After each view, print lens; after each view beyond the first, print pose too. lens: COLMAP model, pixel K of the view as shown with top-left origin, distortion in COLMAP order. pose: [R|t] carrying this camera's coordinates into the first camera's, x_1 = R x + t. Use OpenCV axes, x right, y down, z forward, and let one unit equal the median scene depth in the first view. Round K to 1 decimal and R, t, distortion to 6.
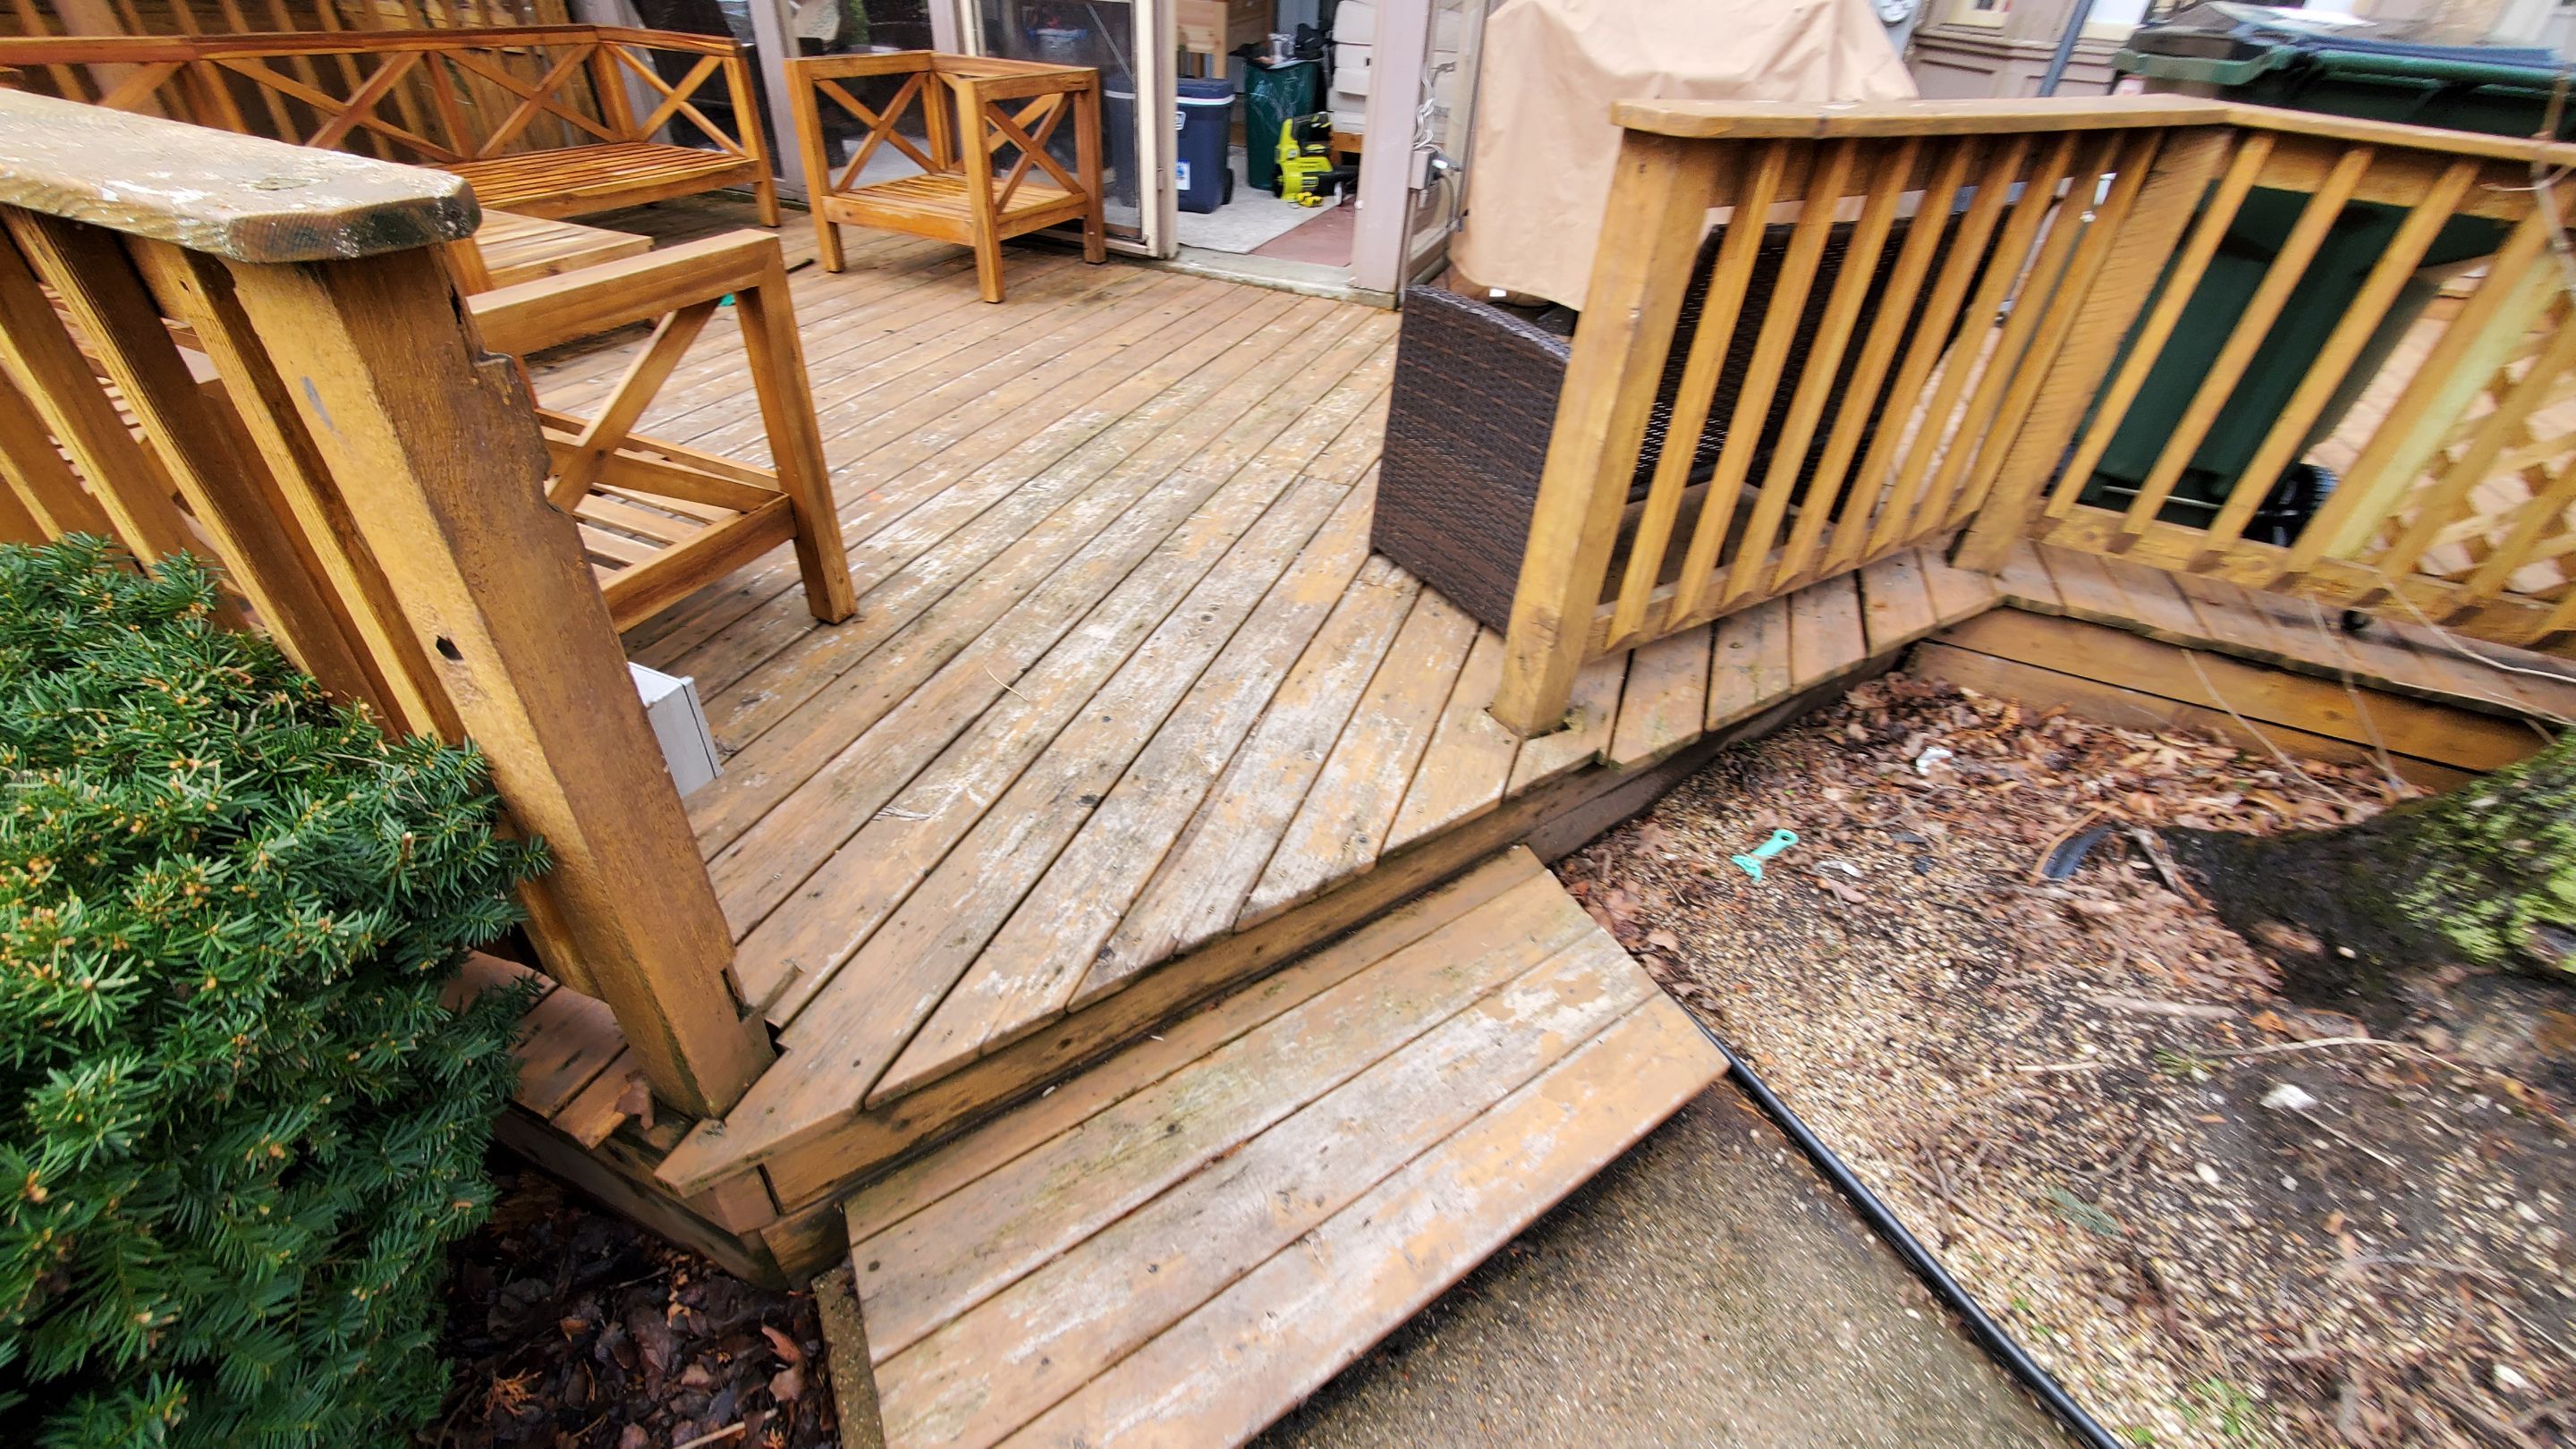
lens RADIAL K [[1028.7, 0, 1282.9], [0, 1028.7, 727.0], [0, 0, 1]] dist [0.000963, 0.000073]
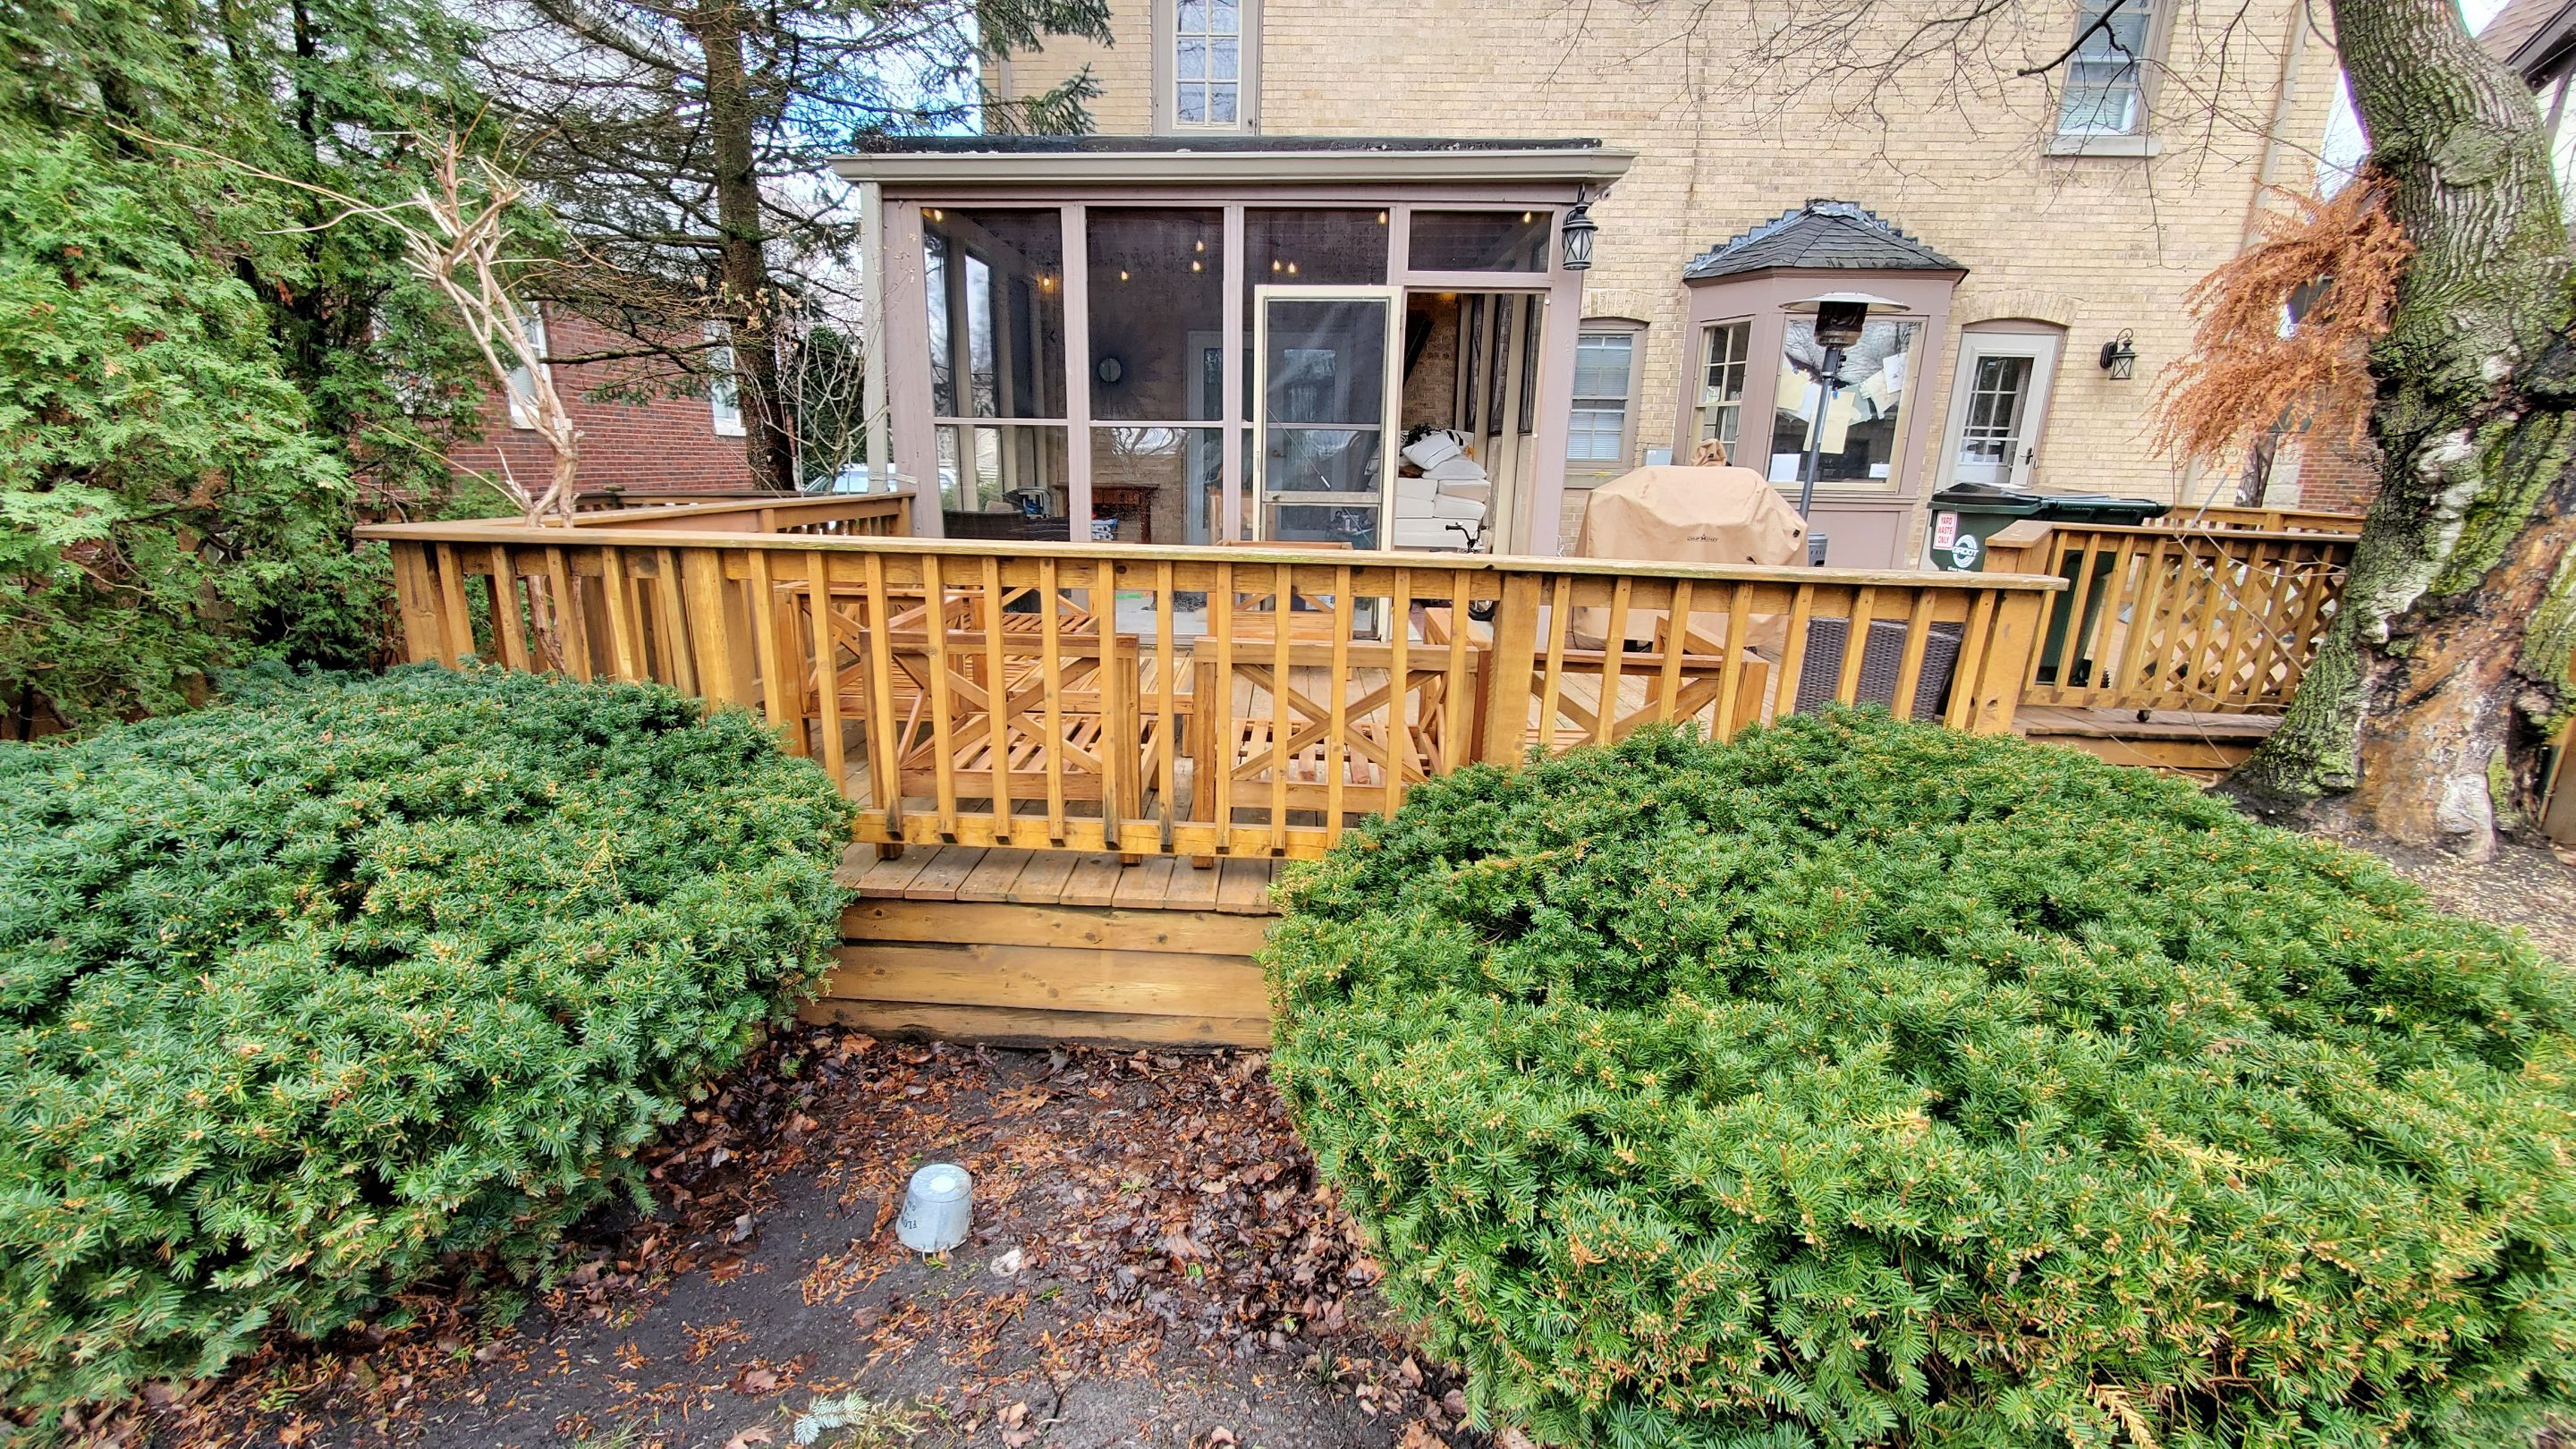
lens RADIAL K [[1028.7, 0, 1281.6], [0, 1028.7, 726.9], [0, 0, 1]] dist [0.000963, 0.000073]
pose [[0.942582, -0.120405, 0.311515, -1.389056], [0.224587, 0.918873, -0.324397, 0.211551], [-0.247184, 0.375733, 0.893154, -0.498616]]
